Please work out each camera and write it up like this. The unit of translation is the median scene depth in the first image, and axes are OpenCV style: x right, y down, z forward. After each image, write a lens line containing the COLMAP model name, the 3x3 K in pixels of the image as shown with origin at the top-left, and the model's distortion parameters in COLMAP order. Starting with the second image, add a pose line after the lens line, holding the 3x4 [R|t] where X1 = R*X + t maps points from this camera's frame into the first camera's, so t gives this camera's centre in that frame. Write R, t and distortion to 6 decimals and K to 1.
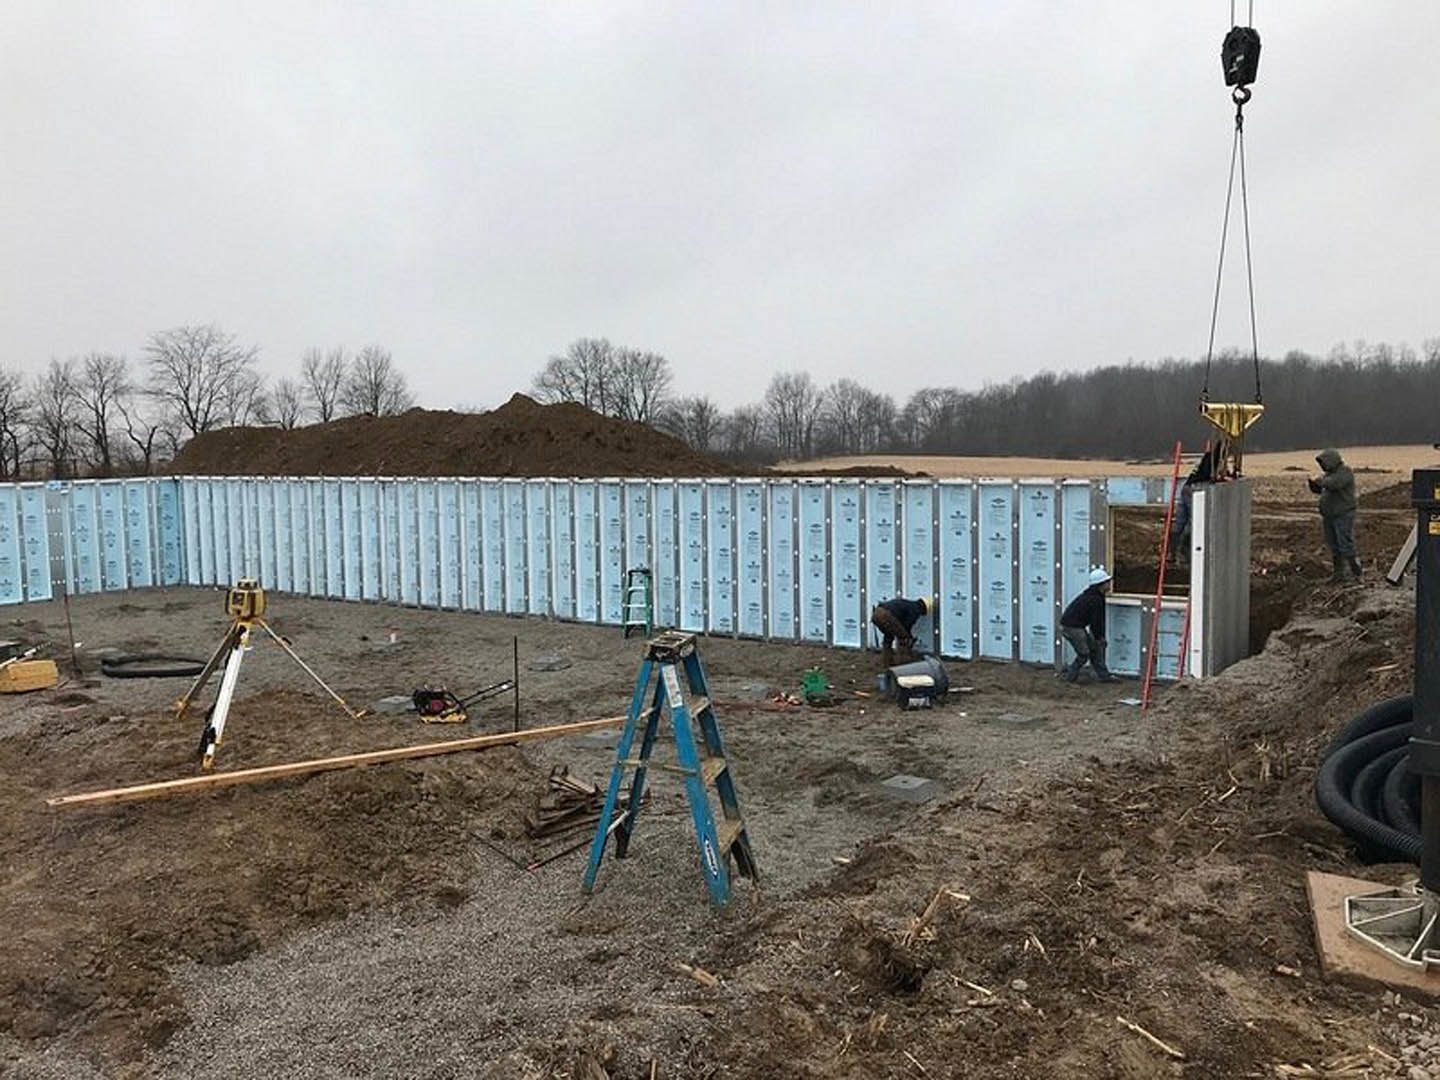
lens RADIAL K [[1240.7, 0, 719.5], [0, 1240.7, 517.4], [0, 0, 1]] dist [0.132298, -0.078365]
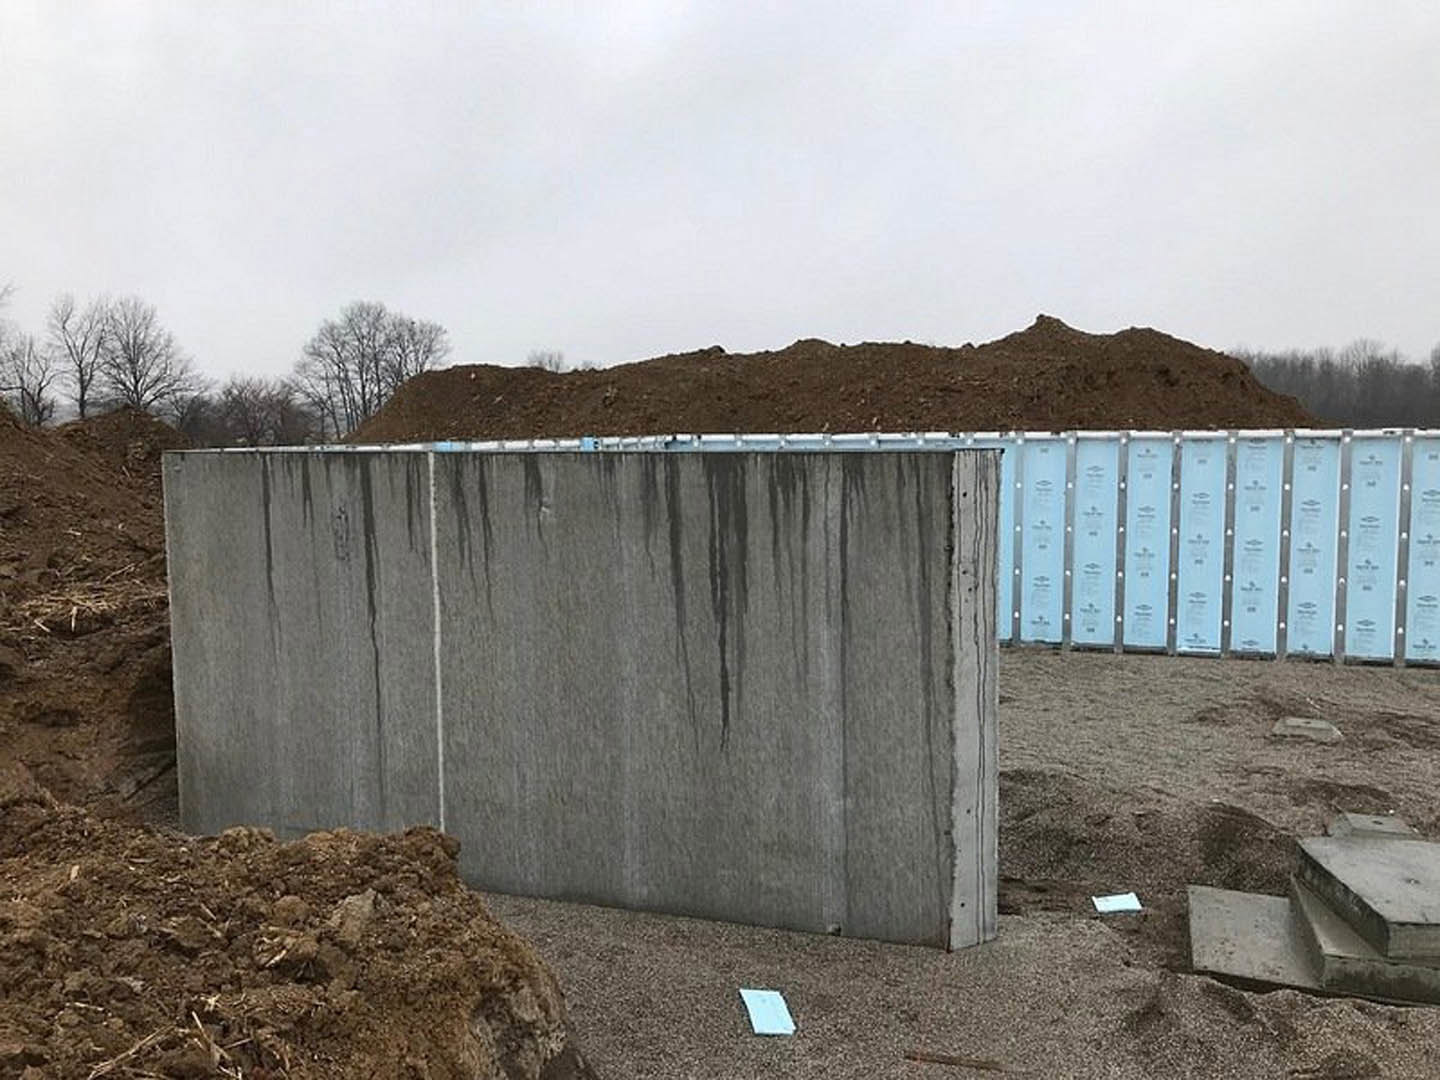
lens RADIAL K [[1158.3, 0, 720.0], [0, 1158.3, 540.0], [0, 0, 1]] dist [0.184417, 0.000387]
pose [[0.952454, -0.038110, 0.302289, -0.648026], [0.026719, 0.998772, 0.041731, -0.011929], [-0.303508, -0.031670, 0.952303, 0.559228]]
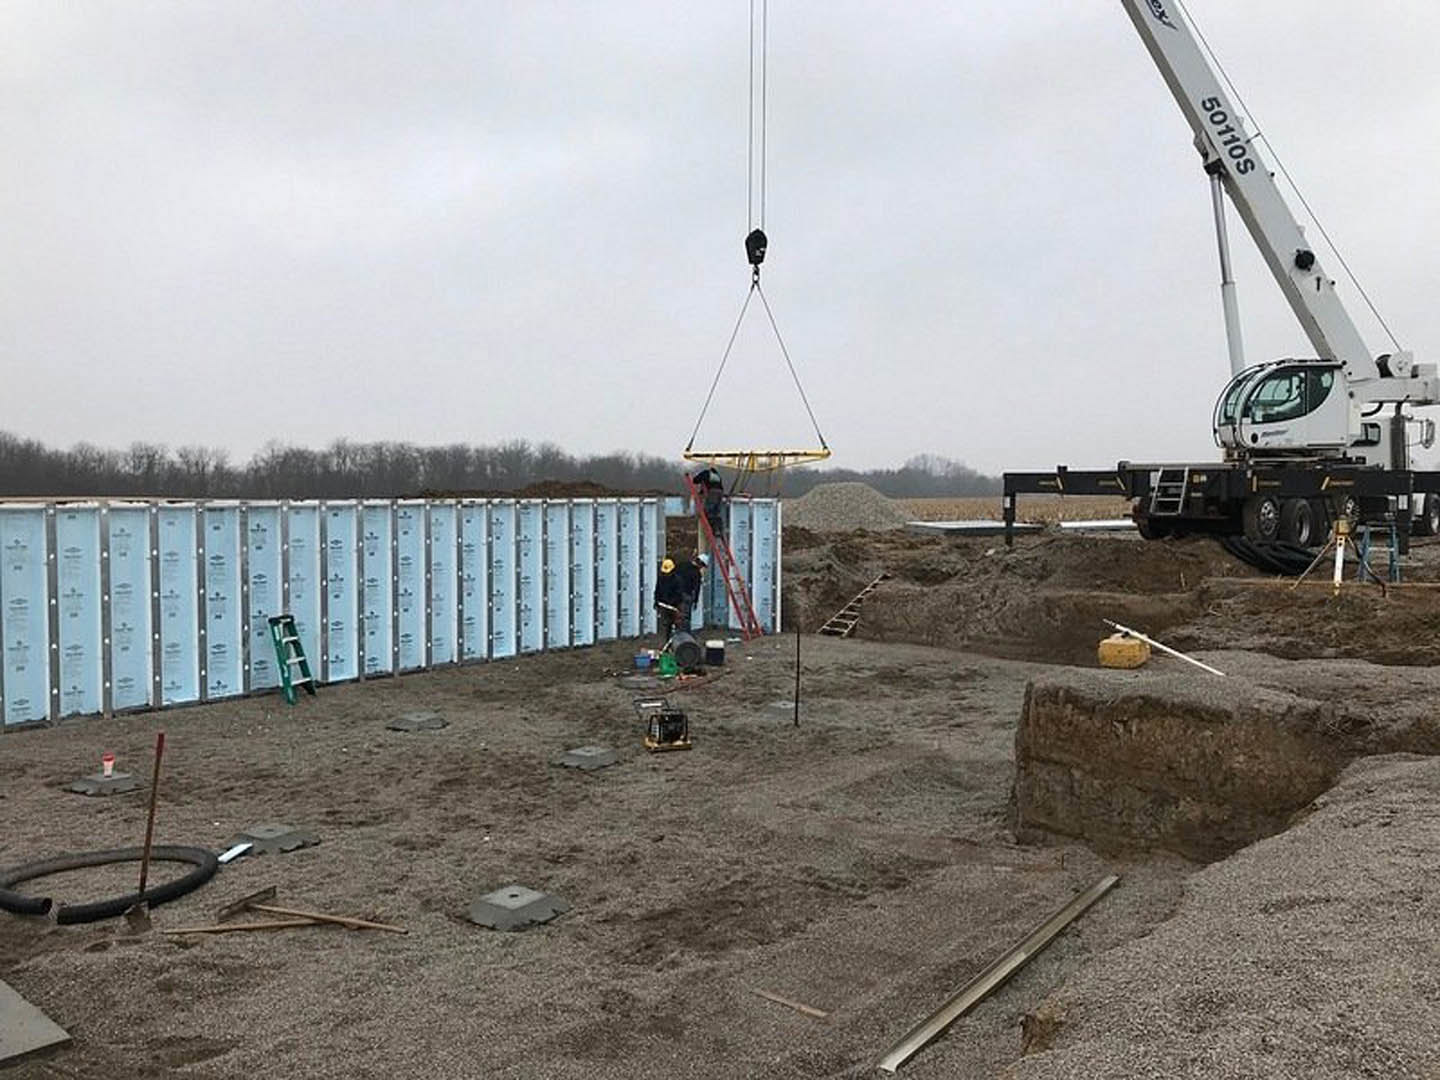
lens RADIAL K [[1245.2, 0, 720.0], [0, 1245.2, 540.0], [0, 0, 1]] dist [0.132278, -0.129476]
pose [[0.016634, -0.031699, 0.999359, -0.822721], [0.044496, 0.998531, 0.030932, -0.017979], [-0.998871, 0.043953, 0.018020, 0.677421]]
